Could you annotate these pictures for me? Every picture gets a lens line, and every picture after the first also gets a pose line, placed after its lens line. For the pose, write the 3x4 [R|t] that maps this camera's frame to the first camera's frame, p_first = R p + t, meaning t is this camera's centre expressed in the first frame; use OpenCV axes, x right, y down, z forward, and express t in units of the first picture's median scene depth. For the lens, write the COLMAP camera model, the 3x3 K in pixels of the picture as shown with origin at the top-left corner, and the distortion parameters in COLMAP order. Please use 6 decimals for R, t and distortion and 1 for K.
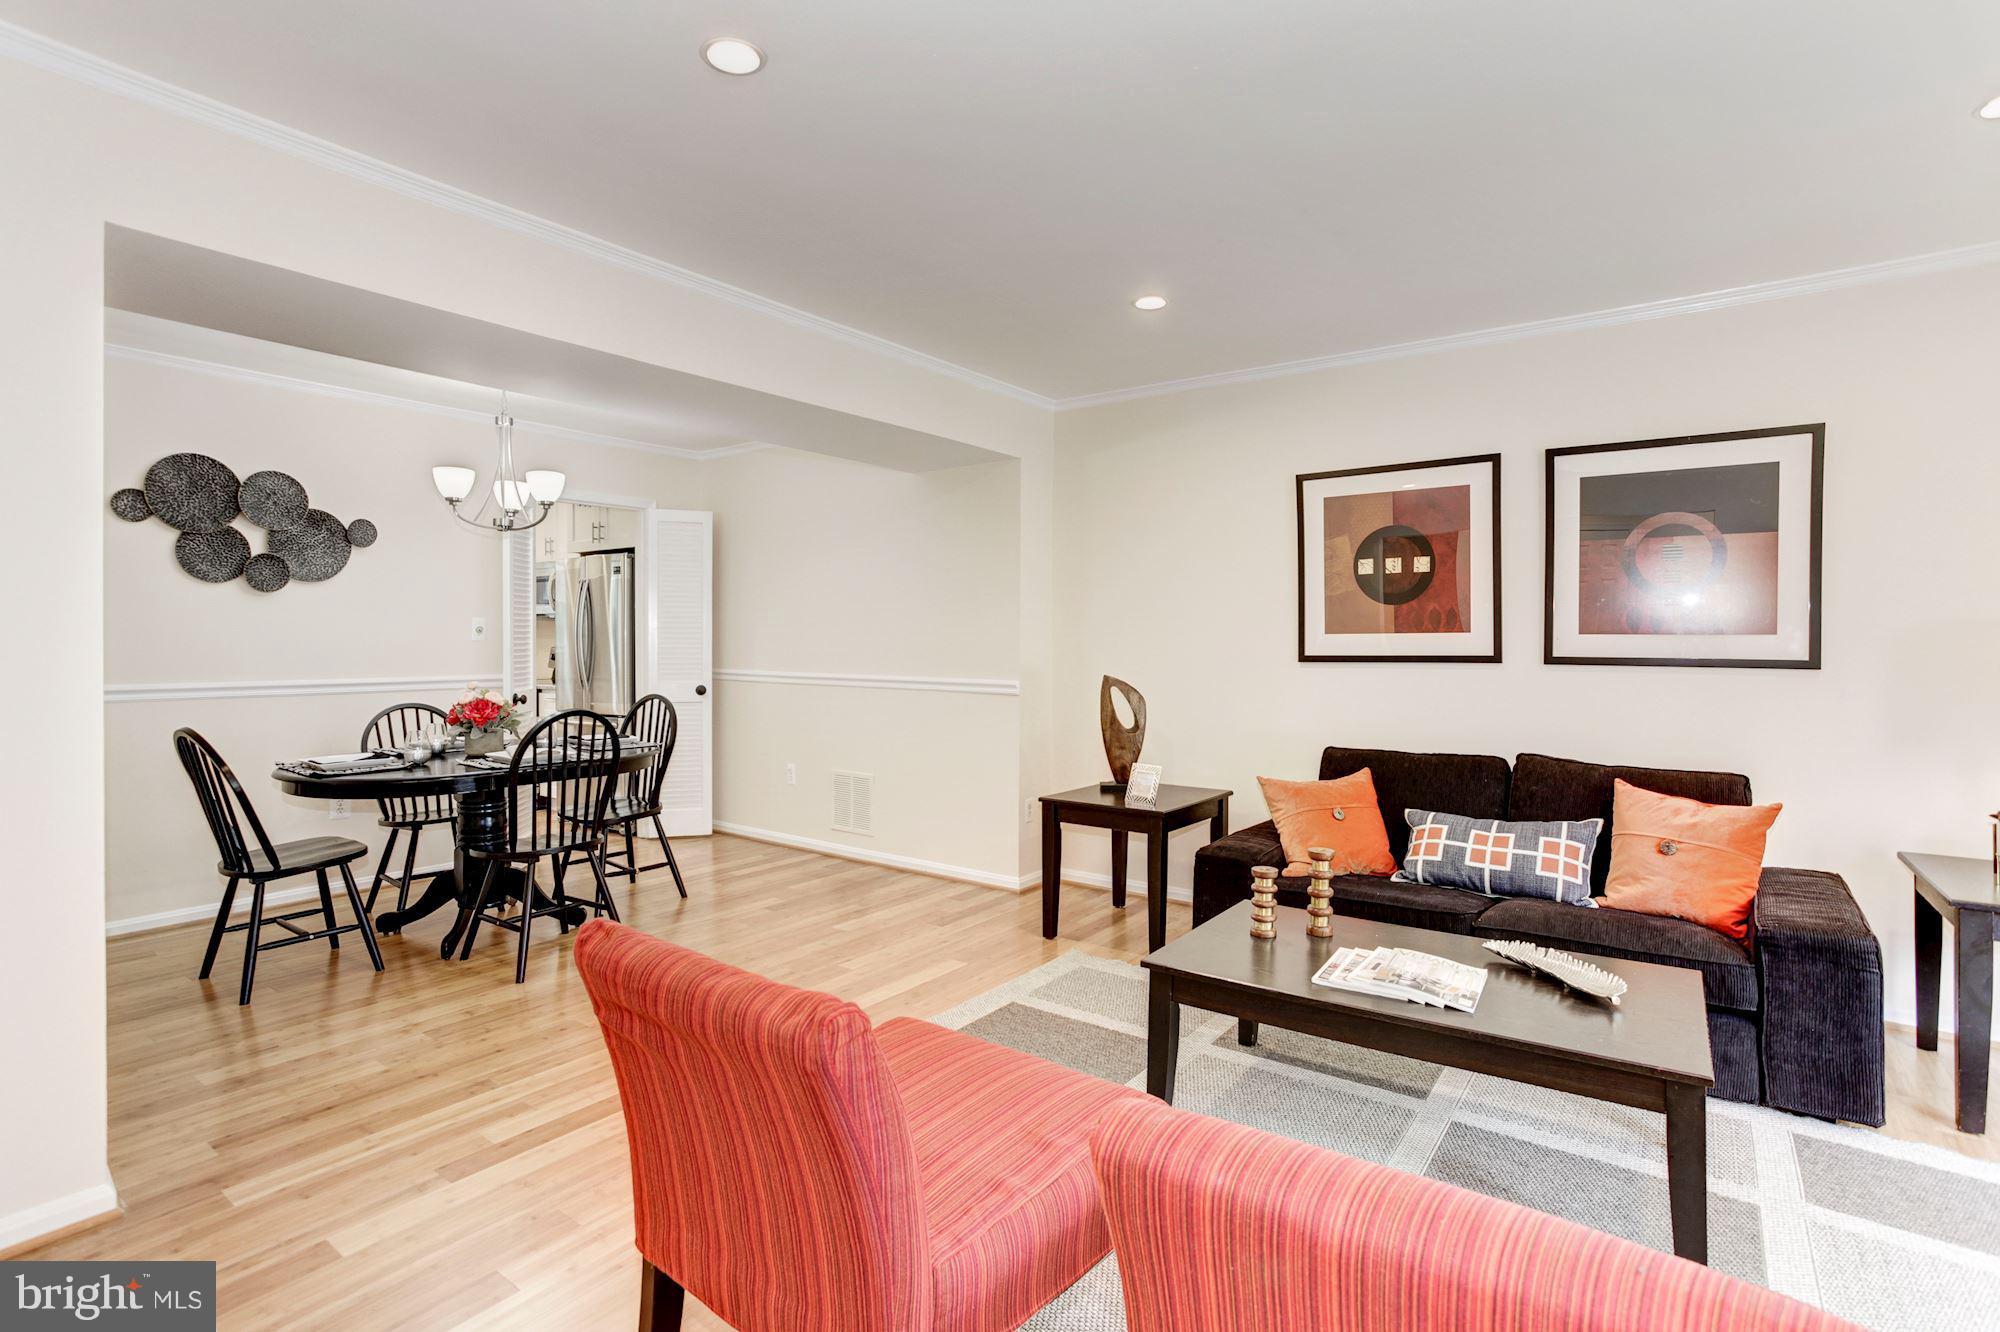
lens RADIAL K [[985.2, 0, 999.8], [0, 985.2, 659.9], [0, 0, 1]] dist [-0.058943, 0.038127]
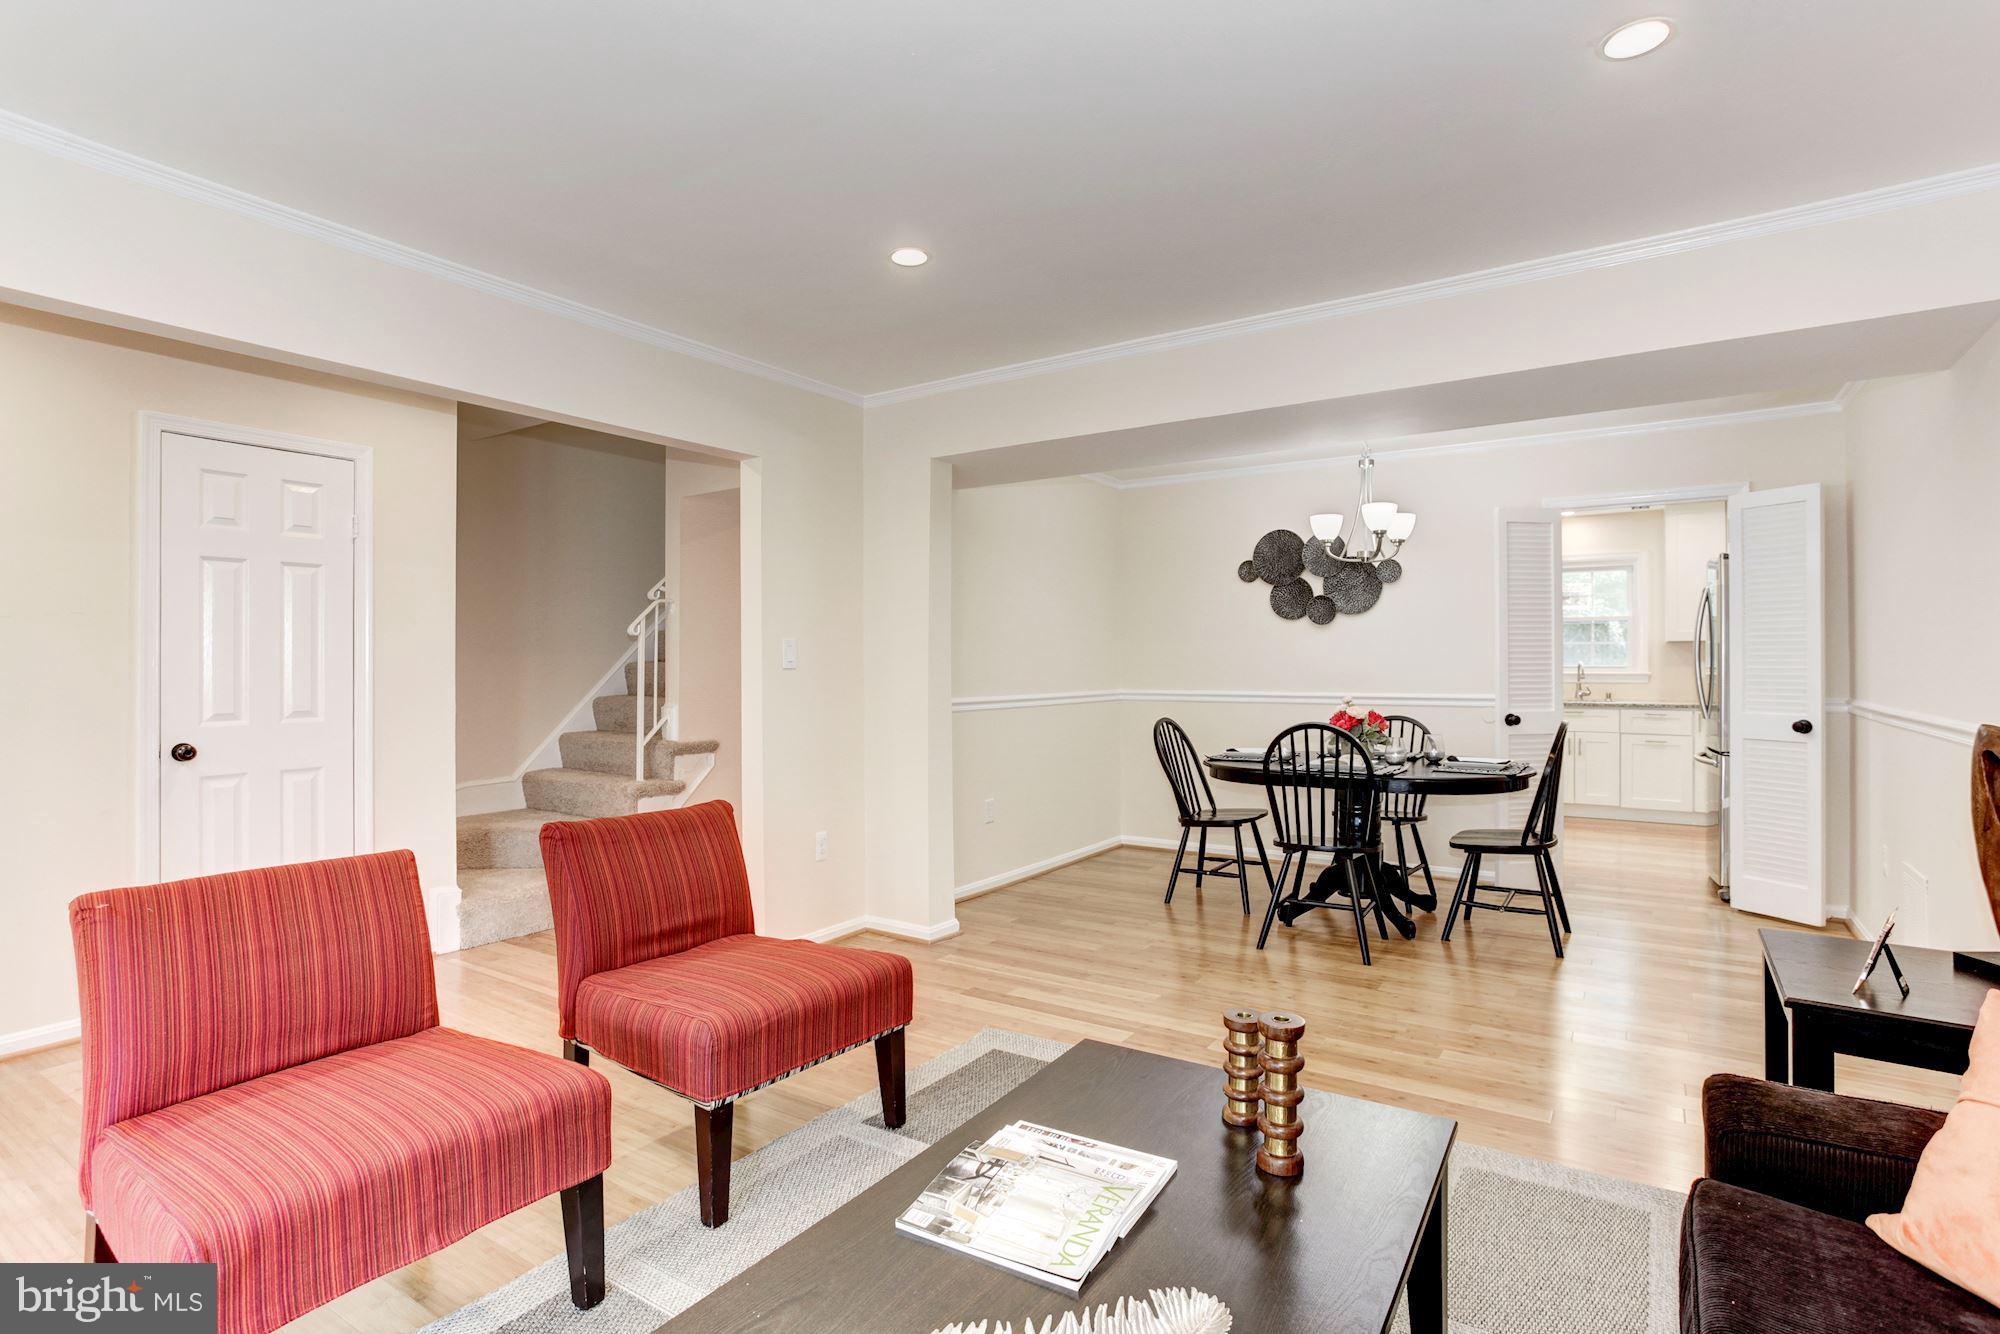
lens RADIAL K [[985.2, 0, 999.8], [0, 985.2, 660.9], [0, 0, 1]] dist [-0.058943, 0.038127]
pose [[0.038445, -0.006079, -0.999242, 0.589073], [-0.015825, 0.999852, -0.006691, -0.005222], [0.999135, 0.016070, 0.038343, 0.539189]]
